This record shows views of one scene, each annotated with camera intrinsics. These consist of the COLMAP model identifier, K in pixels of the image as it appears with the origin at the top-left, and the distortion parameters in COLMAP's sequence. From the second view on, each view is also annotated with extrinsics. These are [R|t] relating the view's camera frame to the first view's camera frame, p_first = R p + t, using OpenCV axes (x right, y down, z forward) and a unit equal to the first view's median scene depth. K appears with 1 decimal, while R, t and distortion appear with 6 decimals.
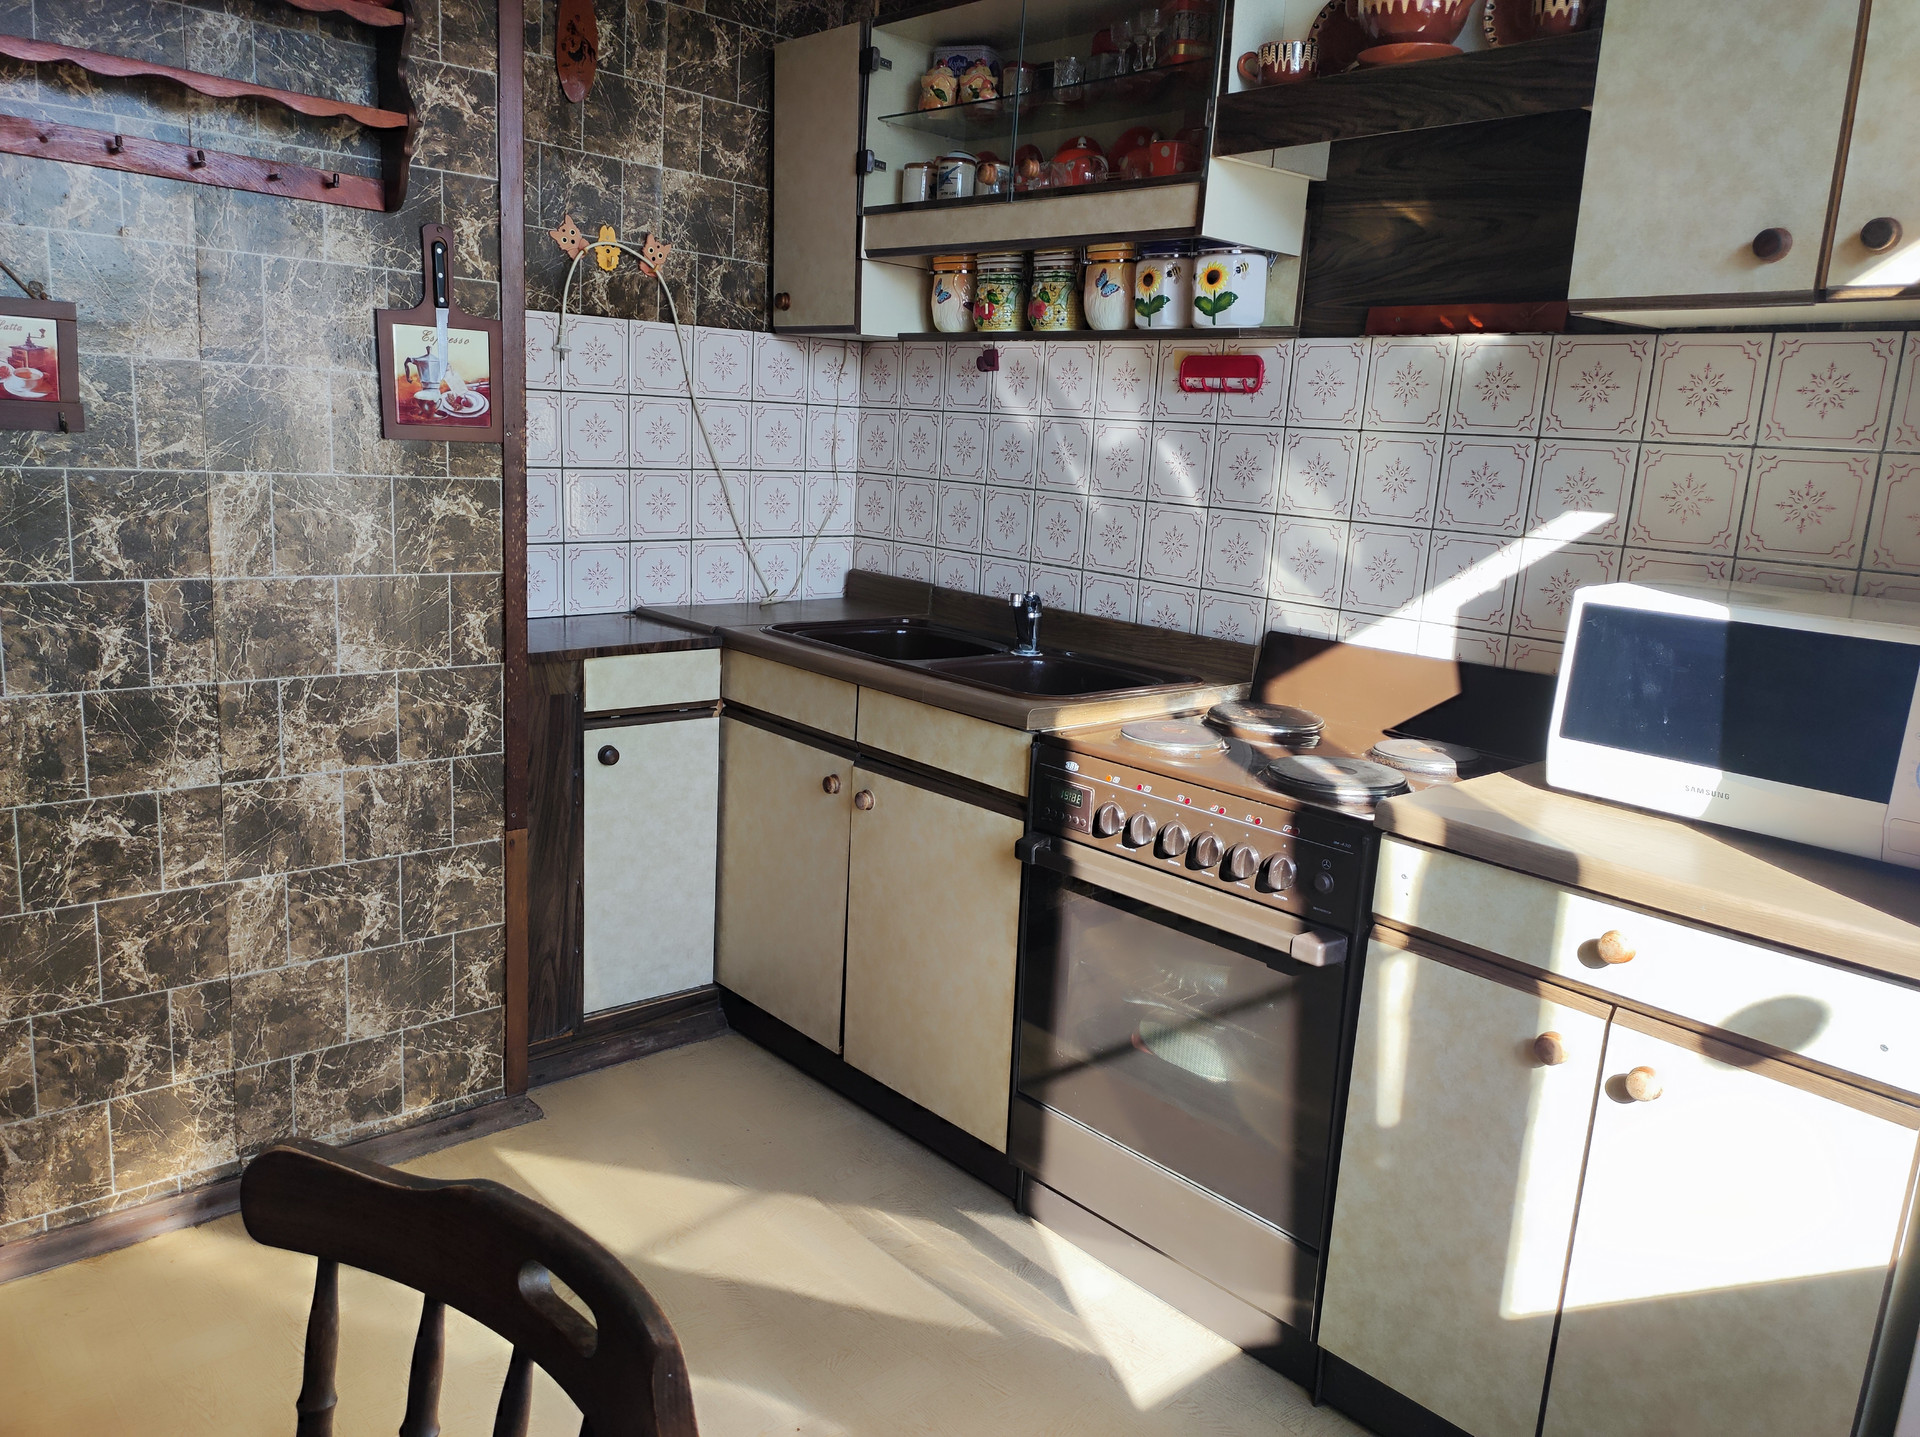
lens RADIAL K [[1408.5, 0, 965.4], [0, 1408.5, 724.4], [0, 0, 1]] dist [-0.002238, 0.002773]
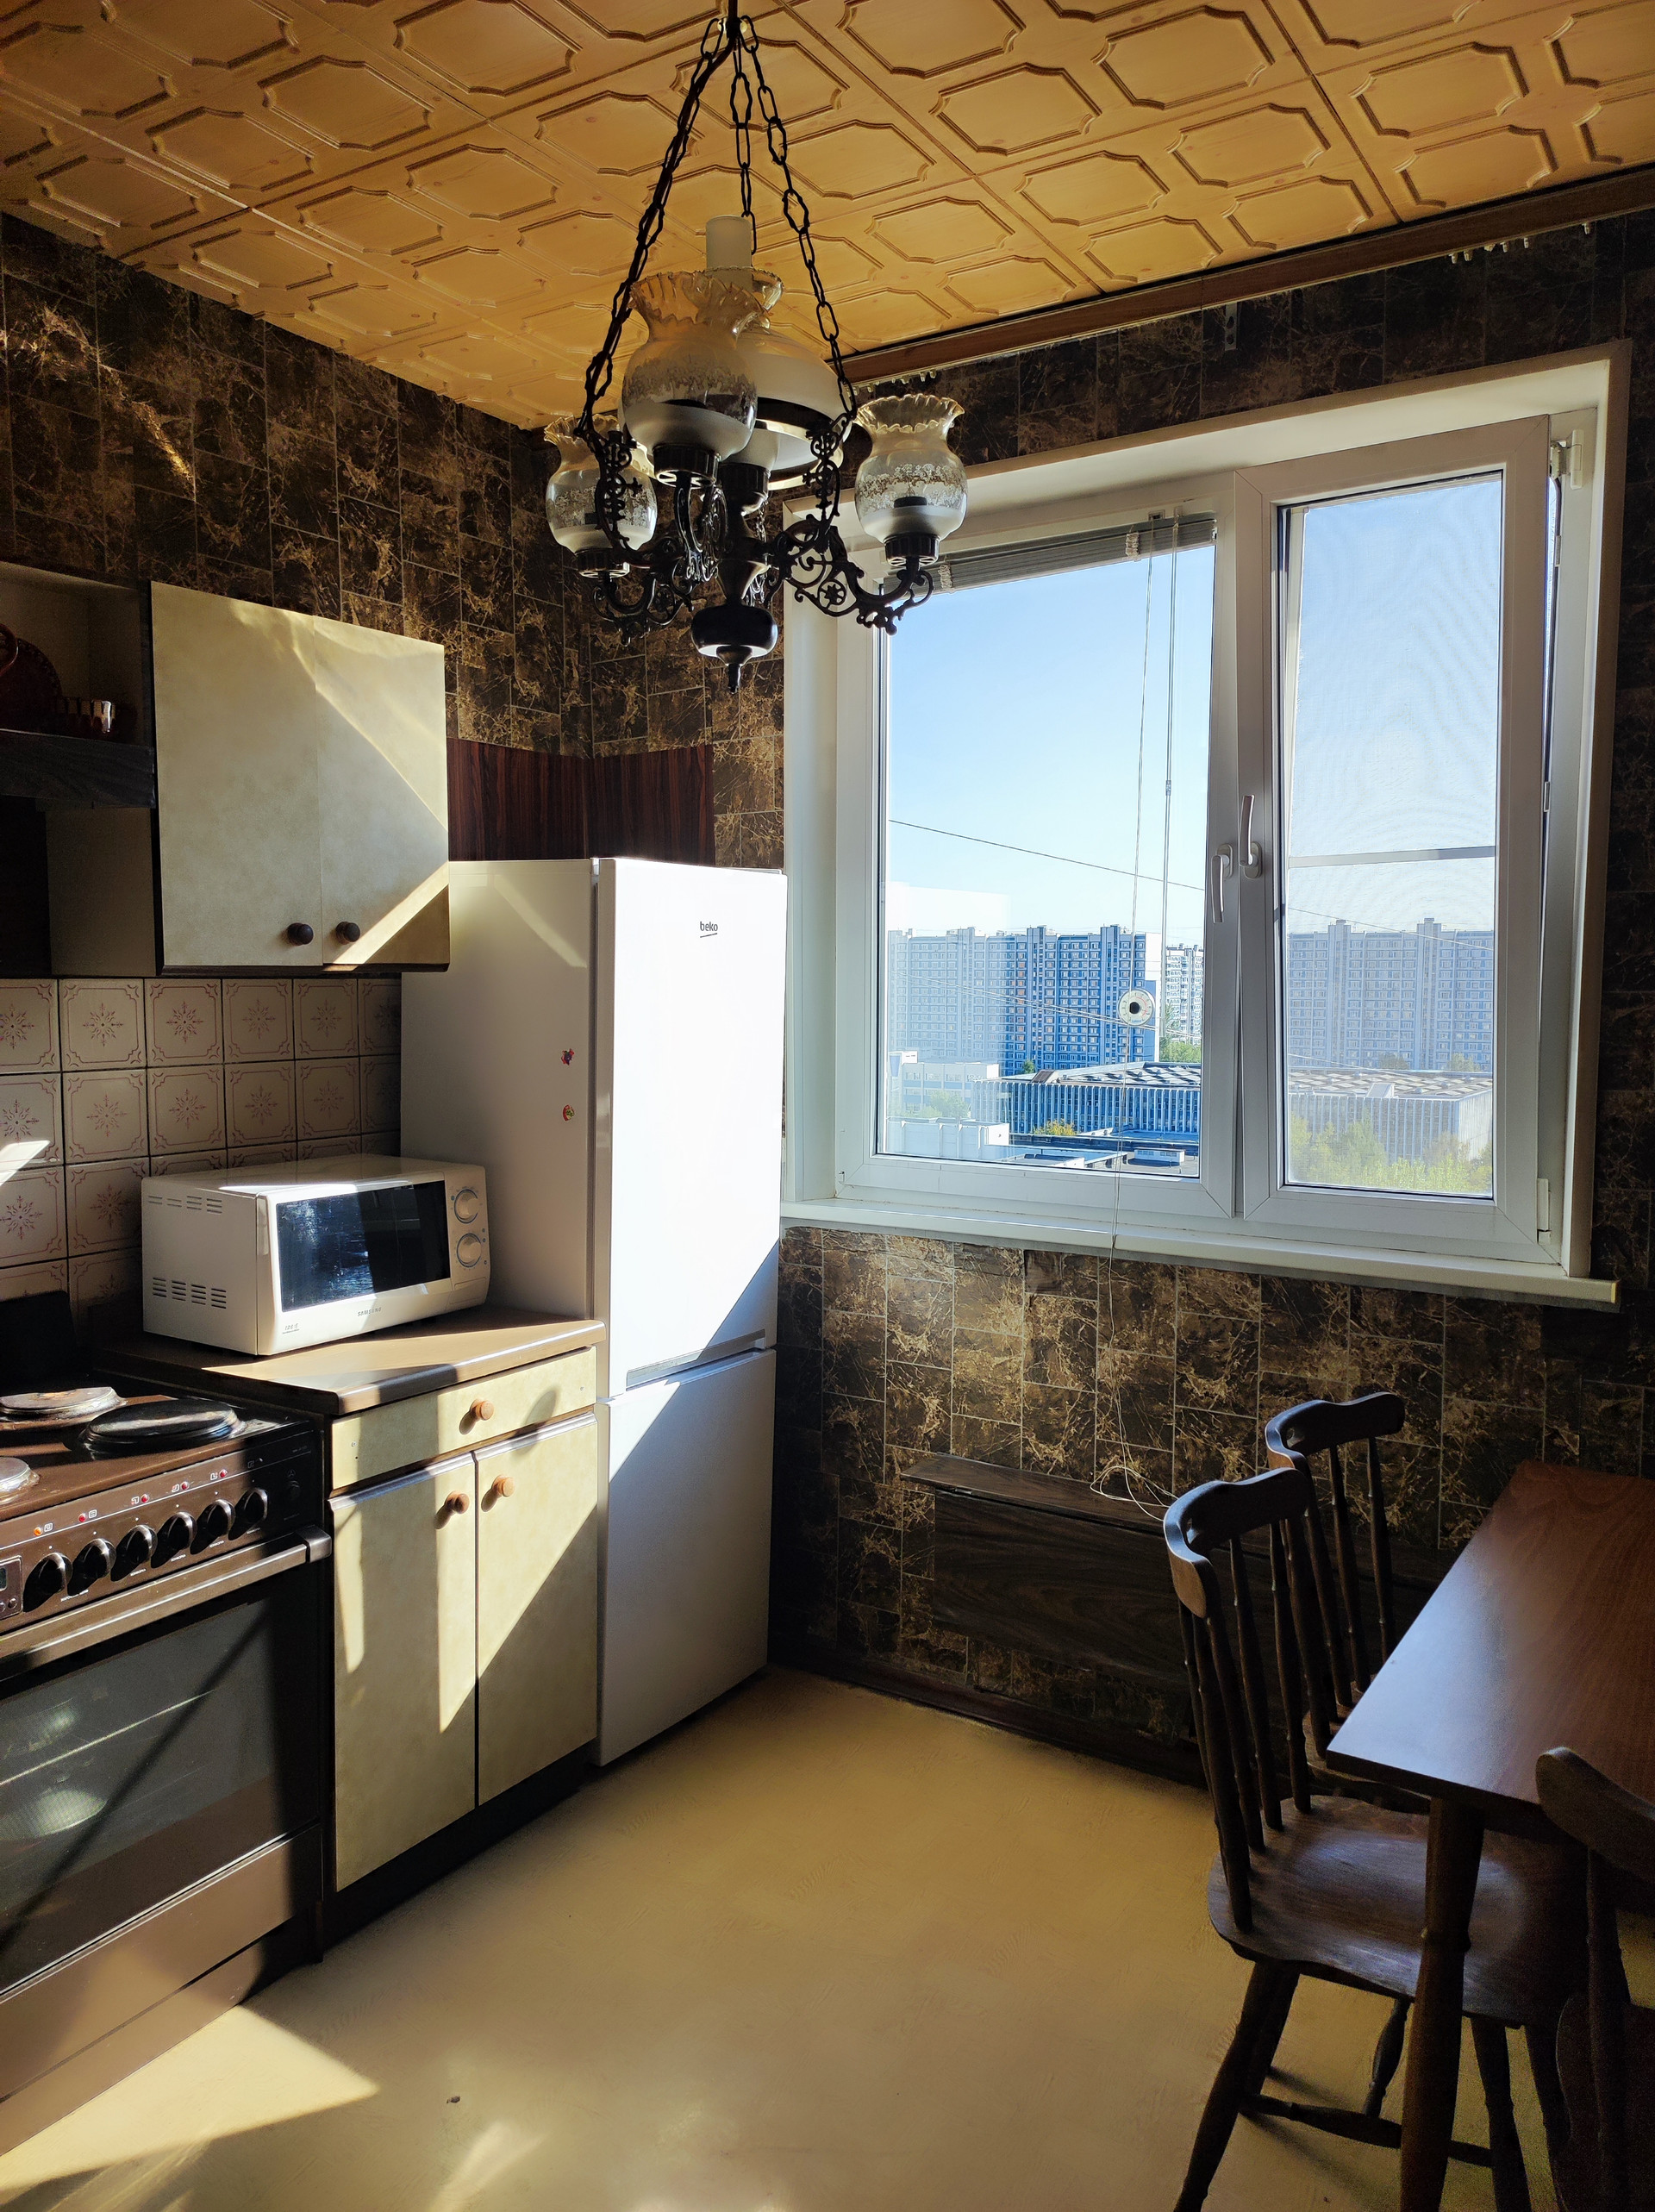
lens RADIAL K [[1622.7, 0, 833.3], [0, 1622.7, 1100.6], [0, 0, 1]] dist [-0.002238, 0.002773]
pose [[-0.259555, -0.127147, 0.957322, -1.107743], [0.191955, 0.964723, 0.180174, -0.354173], [-0.946459, 0.230527, -0.225992, 0.860672]]
